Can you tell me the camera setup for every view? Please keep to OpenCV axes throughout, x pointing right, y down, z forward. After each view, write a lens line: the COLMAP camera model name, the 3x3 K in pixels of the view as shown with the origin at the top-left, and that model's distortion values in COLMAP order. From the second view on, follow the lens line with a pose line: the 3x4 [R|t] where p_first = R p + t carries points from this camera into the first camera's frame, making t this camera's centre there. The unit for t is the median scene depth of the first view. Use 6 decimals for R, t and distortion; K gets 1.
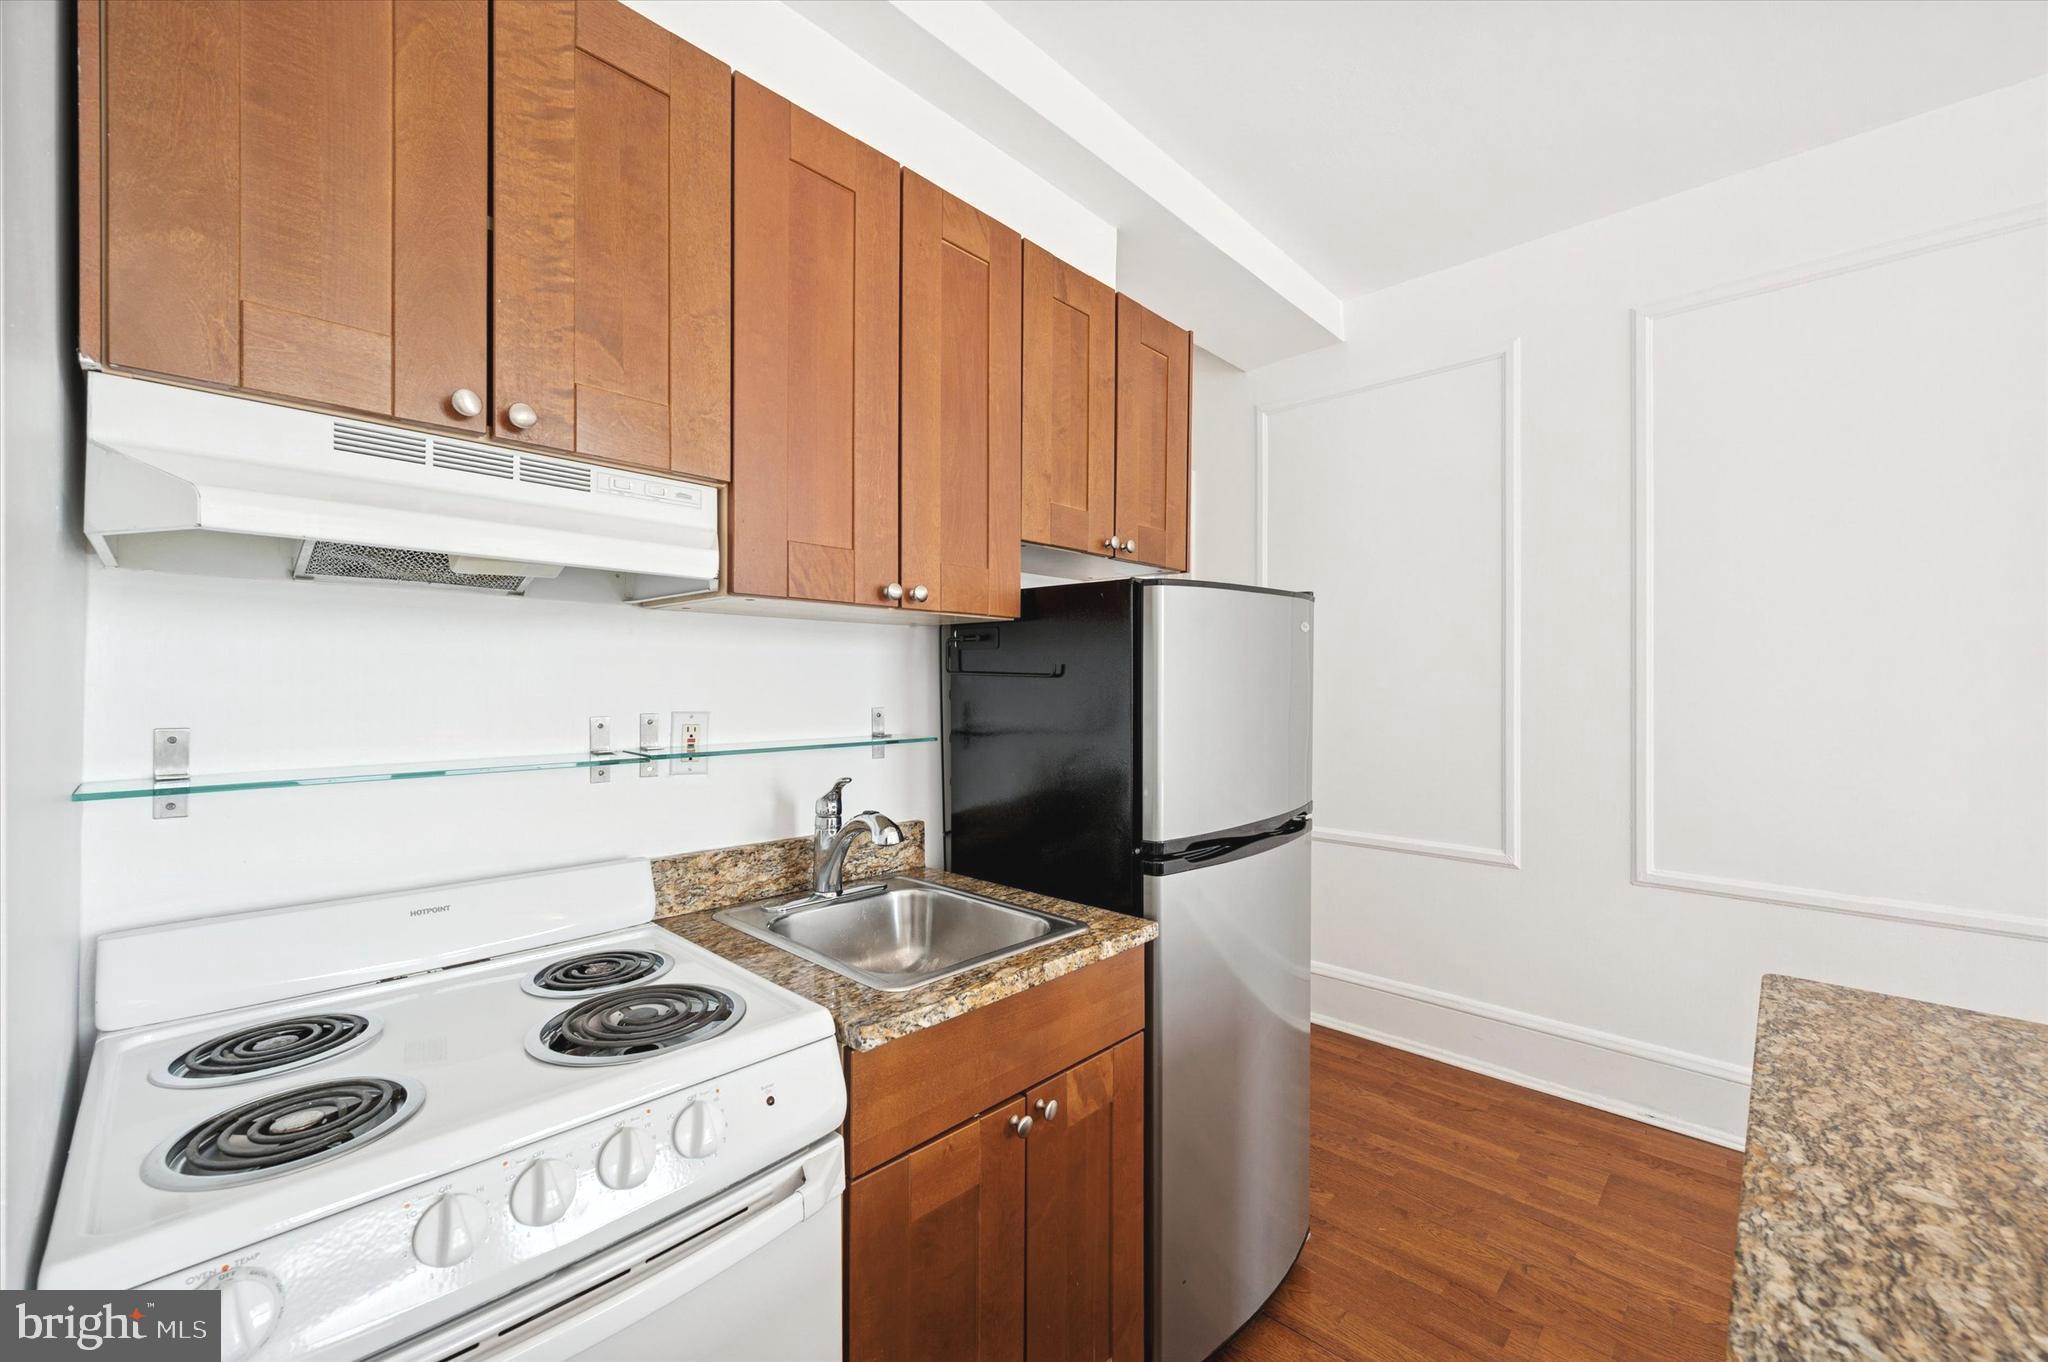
lens RADIAL K [[821.6, 0, 1032.8], [0, 821.6, 679.1], [0, 0, 1]] dist [-0.002134, 0.000151]
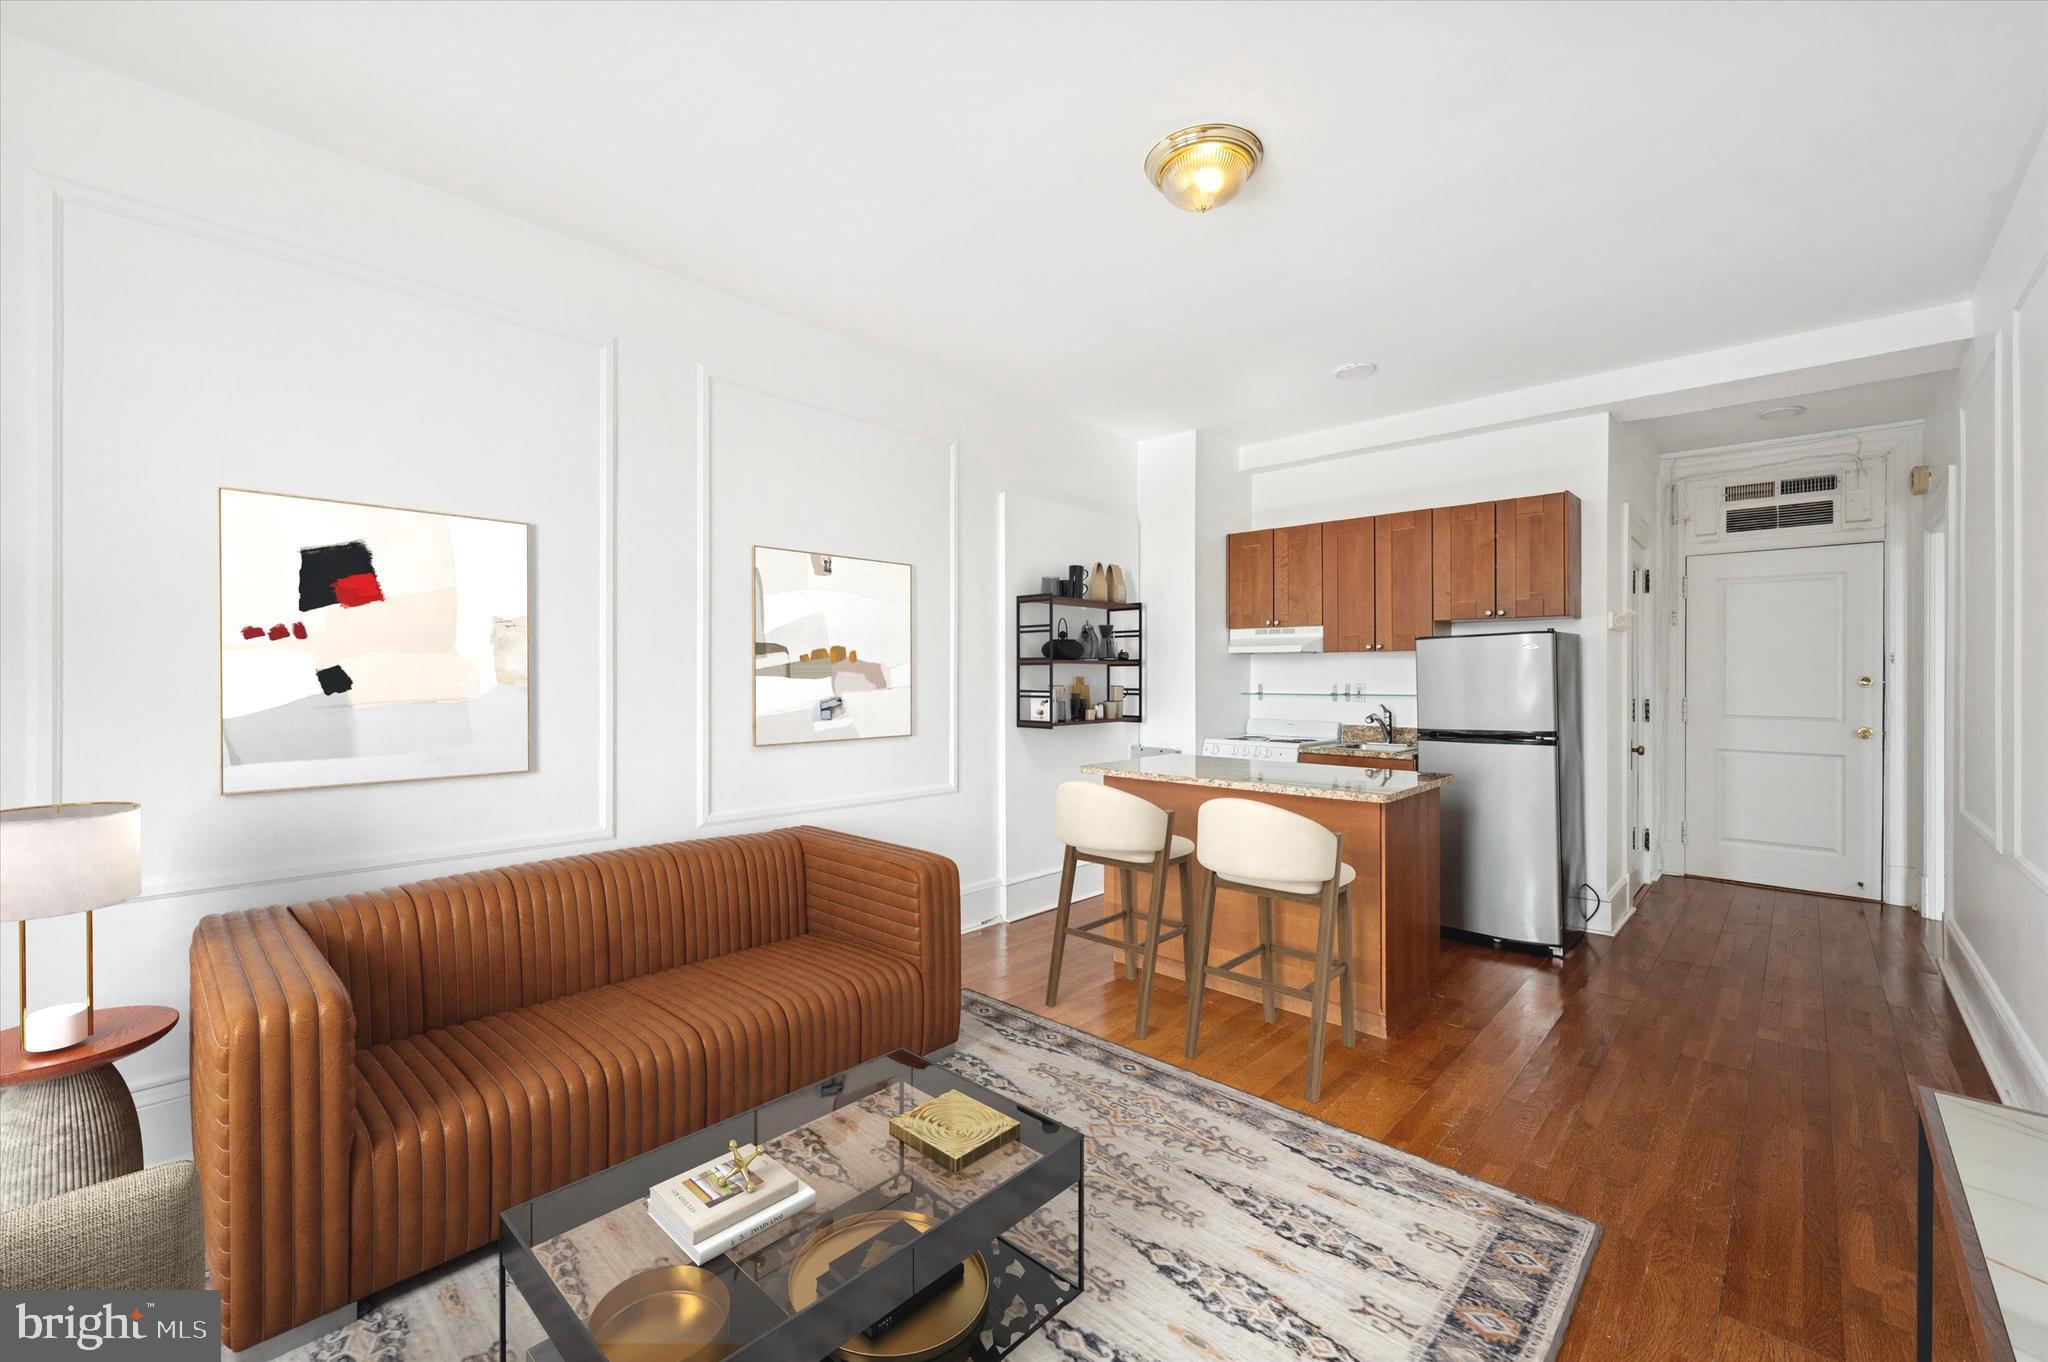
lens RADIAL K [[821.6, 0, 1017.3], [0, 821.6, 669.9], [0, 0, 1]] dist [-0.002134, 0.000151]
pose [[-0.013064, -0.017705, -0.999758, 4.277769], [-0.004037, 0.999836, -0.017654, 0.074203], [0.999907, 0.003805, -0.013133, -0.526392]]
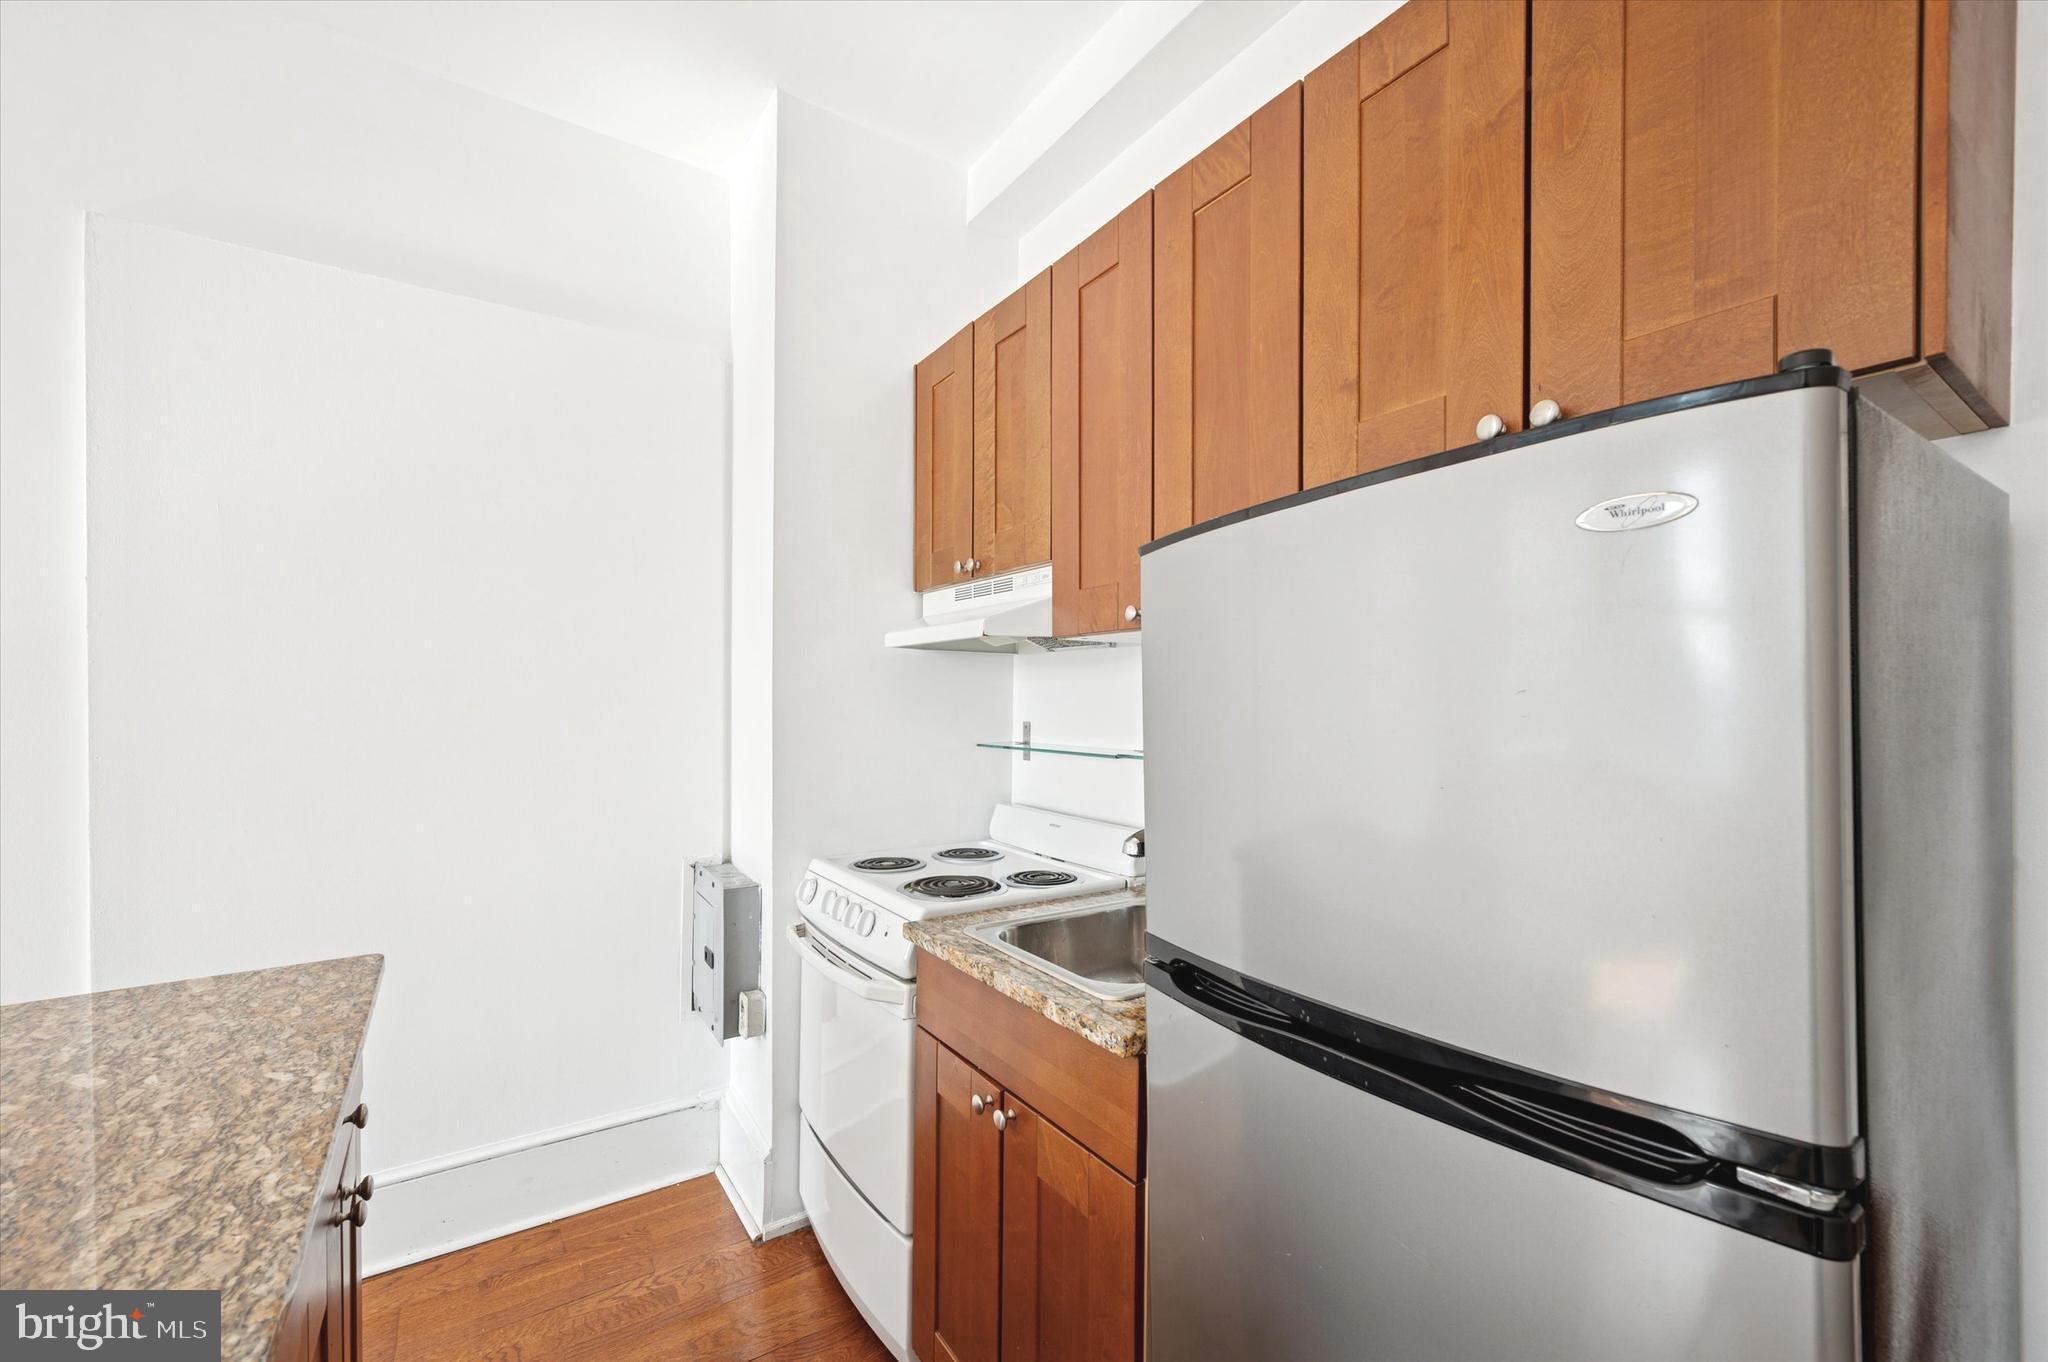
lens RADIAL K [[821.6, 0, 1020.2], [0, 821.6, 701.7], [0, 0, 1]] dist [-0.002134, 0.000151]
pose [[-0.228815, -0.002677, -0.973466, 1.170823], [0.001905, 0.999993, -0.003197, 0.011417], [0.973468, -0.002586, -0.228809, 1.459629]]
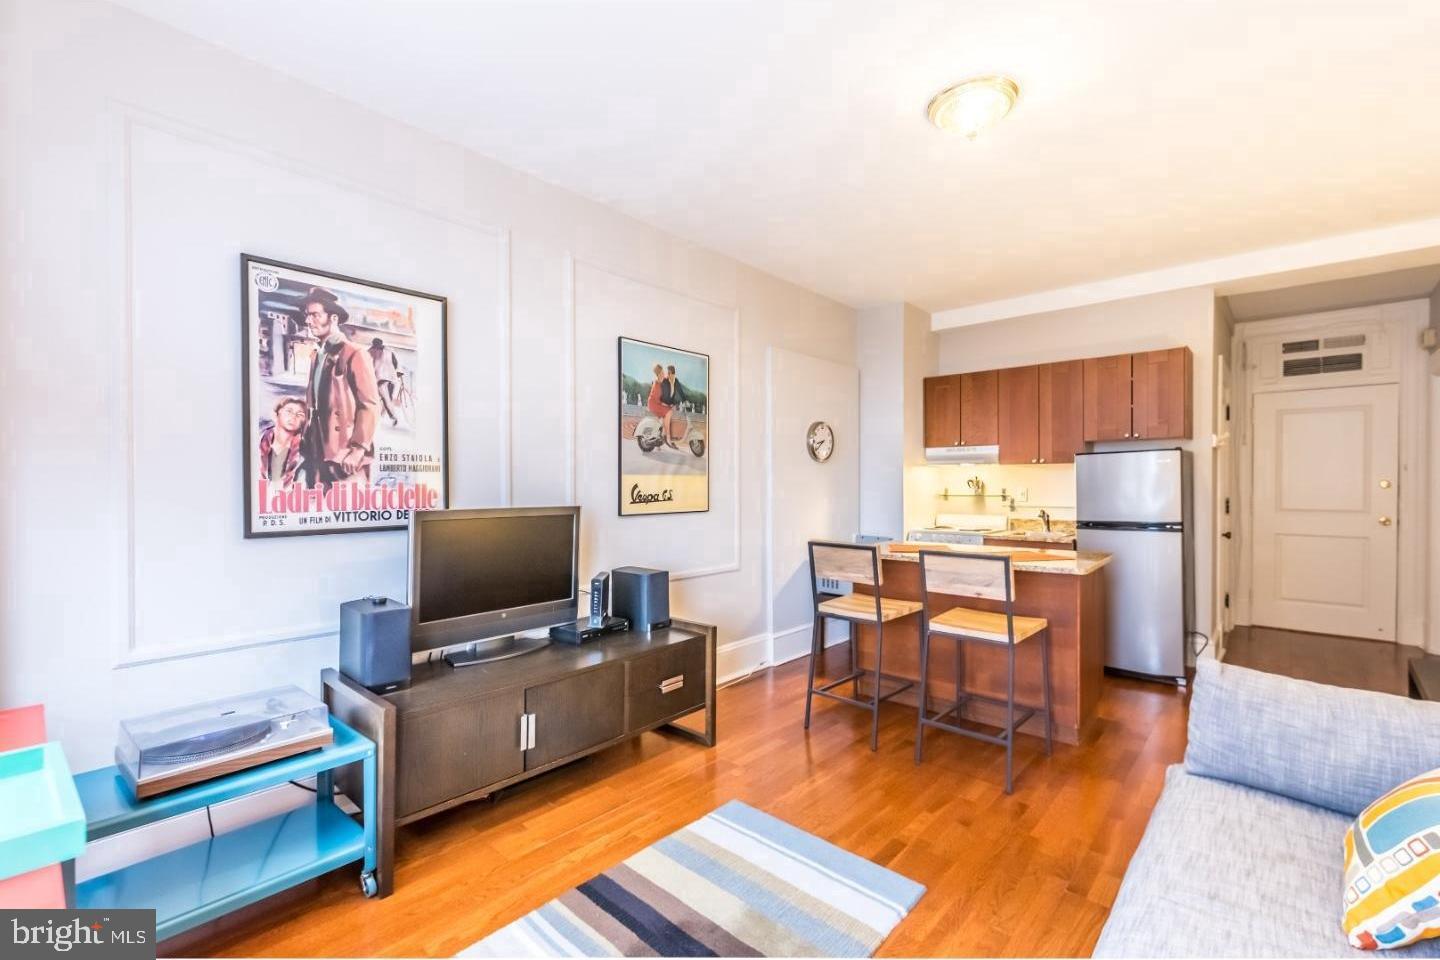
lens RADIAL K [[605.1, 0, 733.3], [0, 605.1, 484.7], [0, 0, 1]] dist [0.000473, 0.000248]
pose [[0.011156, -0.004780, -0.999926, 4.256886], [0.000365, 0.999989, -0.004776, 0.061682], [0.999938, -0.000312, 0.011158, -0.959013]]
